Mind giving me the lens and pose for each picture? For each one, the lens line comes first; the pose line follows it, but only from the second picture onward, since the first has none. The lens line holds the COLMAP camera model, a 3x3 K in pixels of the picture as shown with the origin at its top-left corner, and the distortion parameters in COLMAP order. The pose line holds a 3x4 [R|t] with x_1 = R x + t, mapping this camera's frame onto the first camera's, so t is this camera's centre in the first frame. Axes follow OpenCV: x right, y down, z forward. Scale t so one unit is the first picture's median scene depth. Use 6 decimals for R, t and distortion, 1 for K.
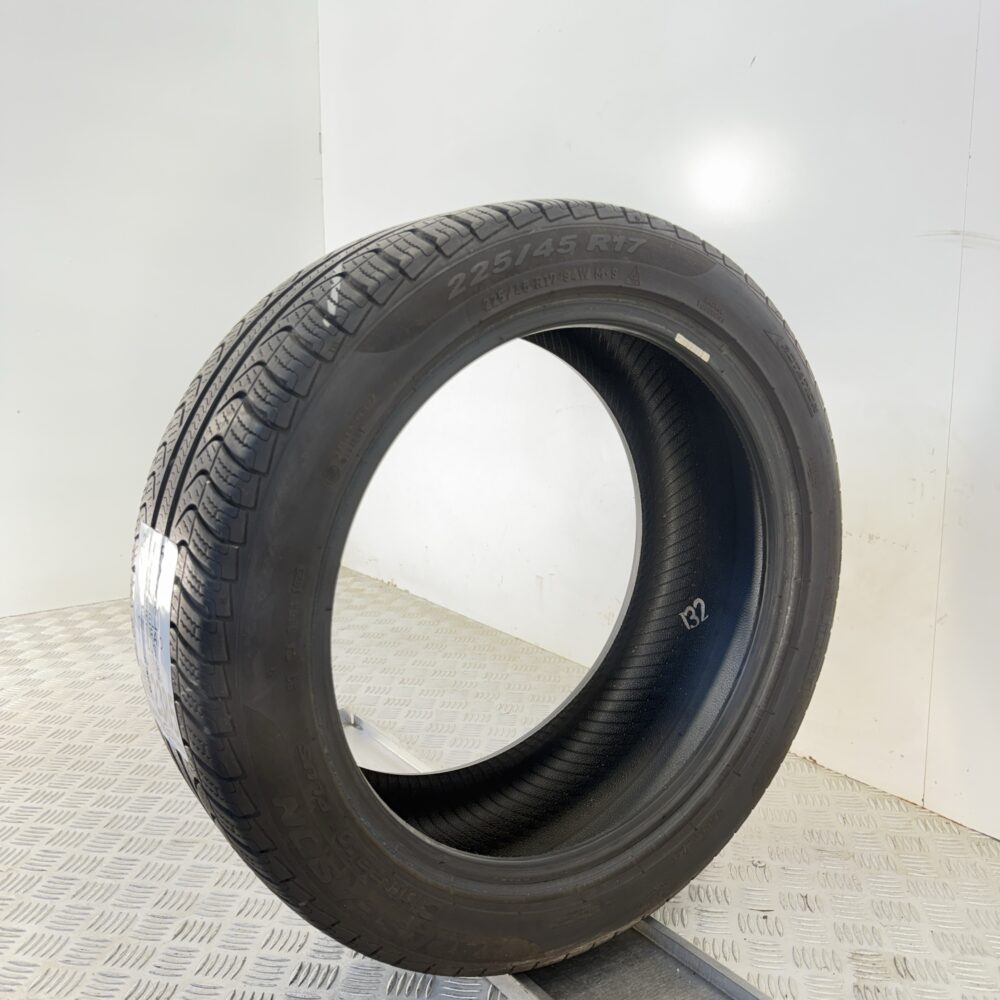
lens RADIAL K [[940.7, 0, 501.0], [0, 940.7, 507.9], [0, 0, 1]] dist [0.173767, -0.422426]
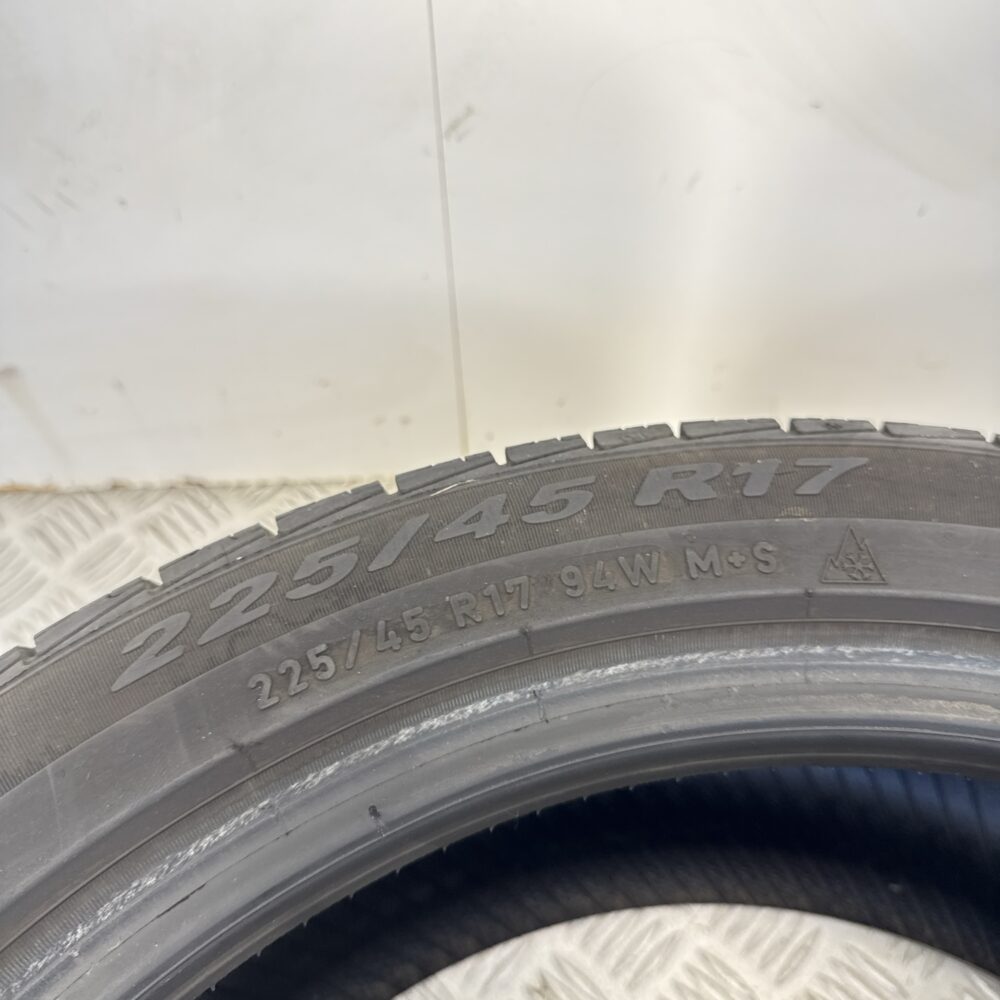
lens RADIAL K [[940.7, 0, 501.0], [0, 940.7, 507.9], [0, 0, 1]] dist [0.173767, -0.422426]
pose [[0.824685, -0.340030, -0.451967, 0.205435], [-0.035119, 0.766776, -0.640953, -0.062742], [0.564501, 0.544457, 0.620407, 0.798760]]
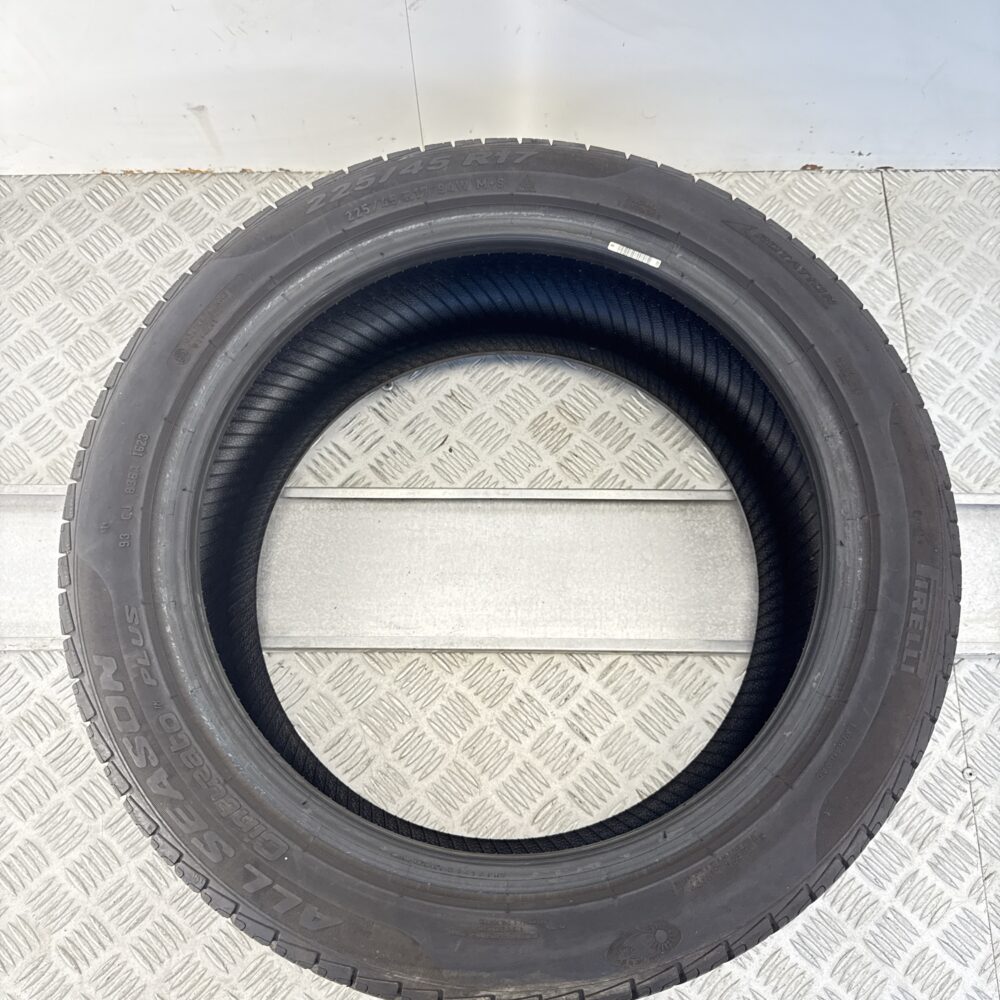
lens RADIAL K [[940.7, 0, 501.0], [0, 940.7, 507.9], [0, 0, 1]] dist [0.173767, -0.422426]
pose [[0.832987, -0.188510, -0.520190, 0.617097], [-0.057108, 0.905856, -0.419719, 0.519908], [0.550338, 0.379327, 0.743801, 0.402537]]
